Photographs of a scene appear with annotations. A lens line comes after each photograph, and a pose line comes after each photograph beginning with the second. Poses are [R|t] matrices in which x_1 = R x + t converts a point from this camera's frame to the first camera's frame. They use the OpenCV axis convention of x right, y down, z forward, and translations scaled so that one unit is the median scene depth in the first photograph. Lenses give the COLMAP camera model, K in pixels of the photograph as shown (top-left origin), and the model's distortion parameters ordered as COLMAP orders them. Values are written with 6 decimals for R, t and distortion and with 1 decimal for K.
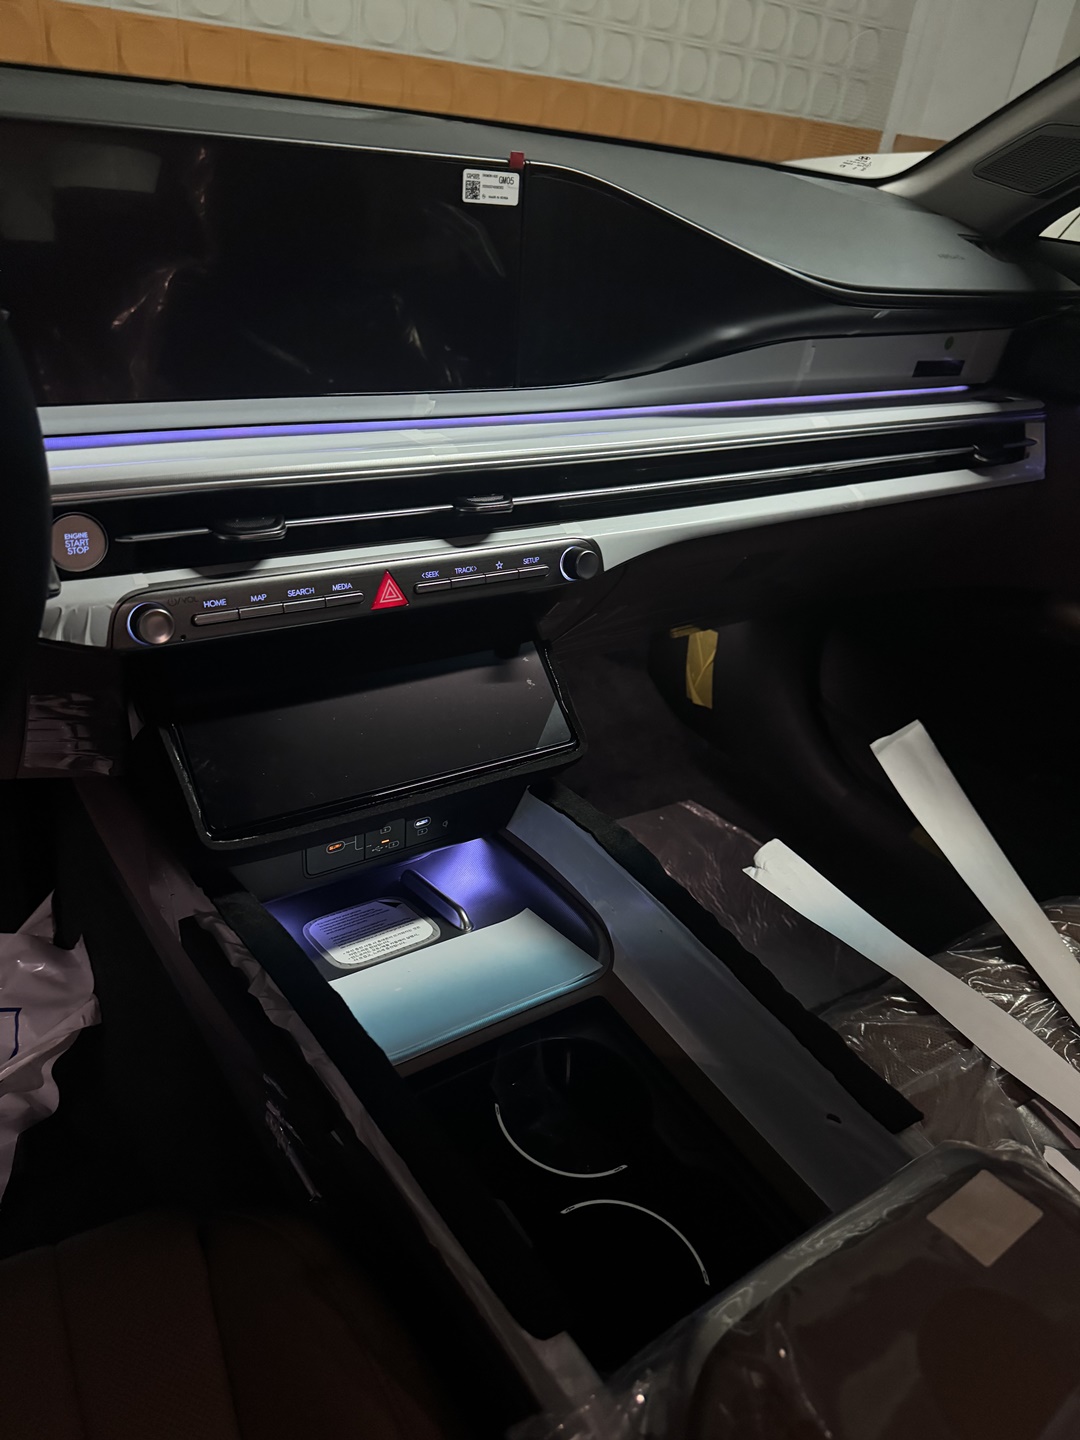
lens RADIAL K [[1116.9, 0, 456.0], [0, 1116.9, 720.9], [0, 0, 1]] dist [0.020294, -0.001701]
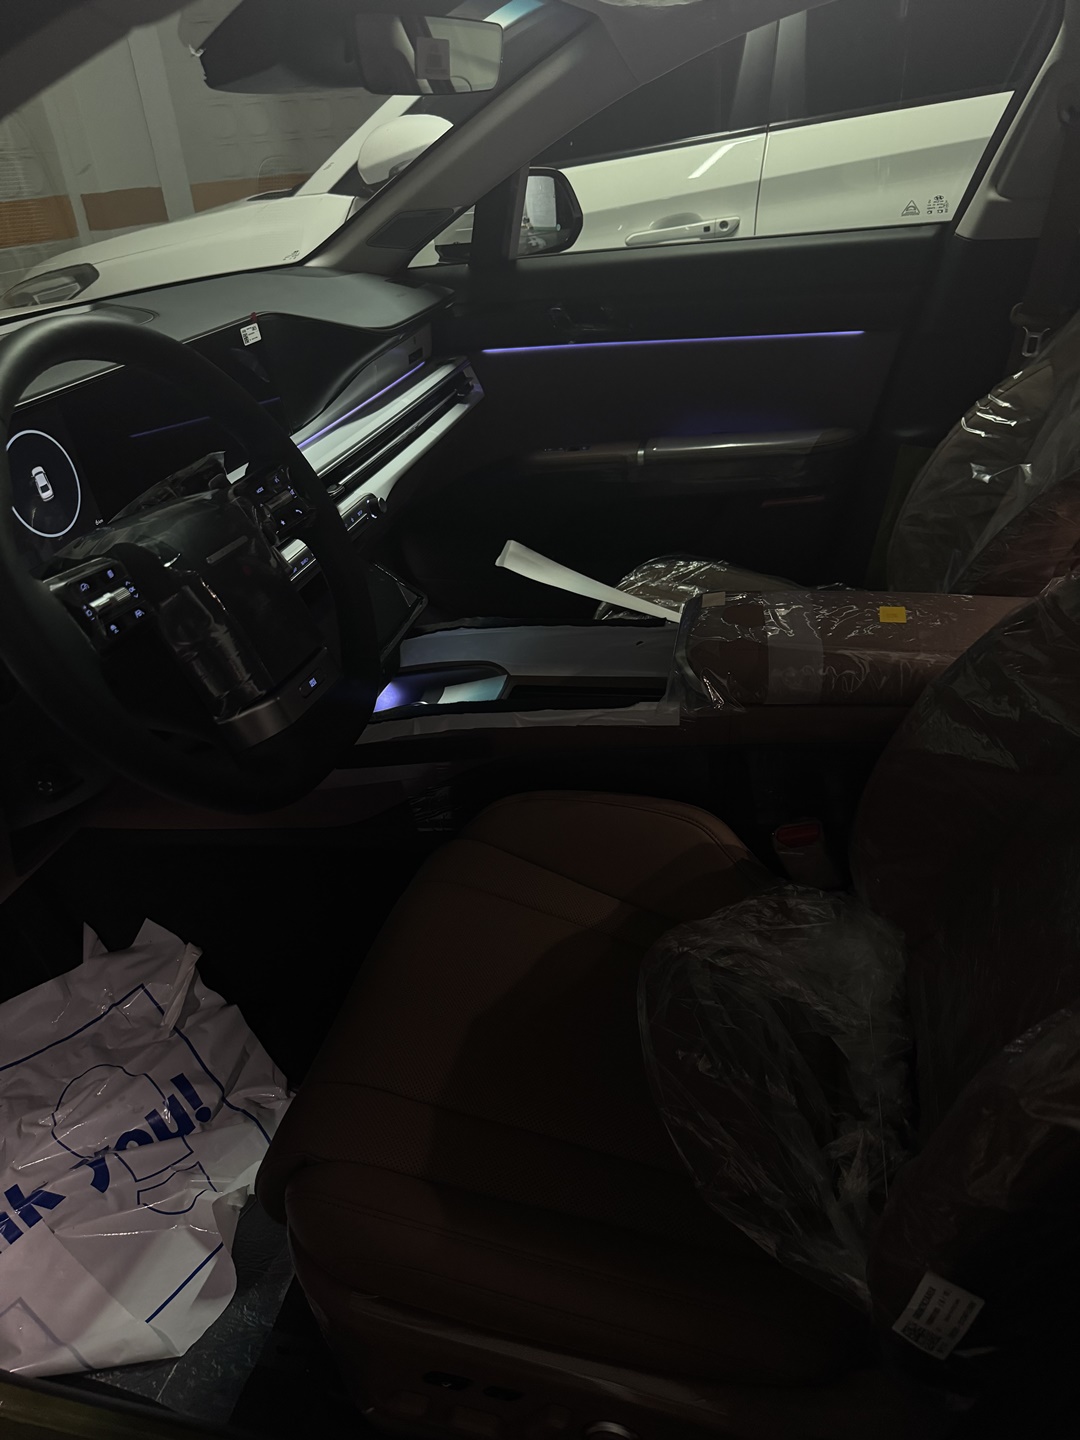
lens RADIAL K [[1075.2, 0, 542.4], [0, 1075.2, 769.8], [0, 0, 1]] dist [0.009373, 0.002724]
pose [[0.705297, -0.505413, 0.497106, -0.735078], [0.490003, 0.854307, 0.173365, 0.051521], [-0.512302, 0.121310, 0.850194, -0.554338]]
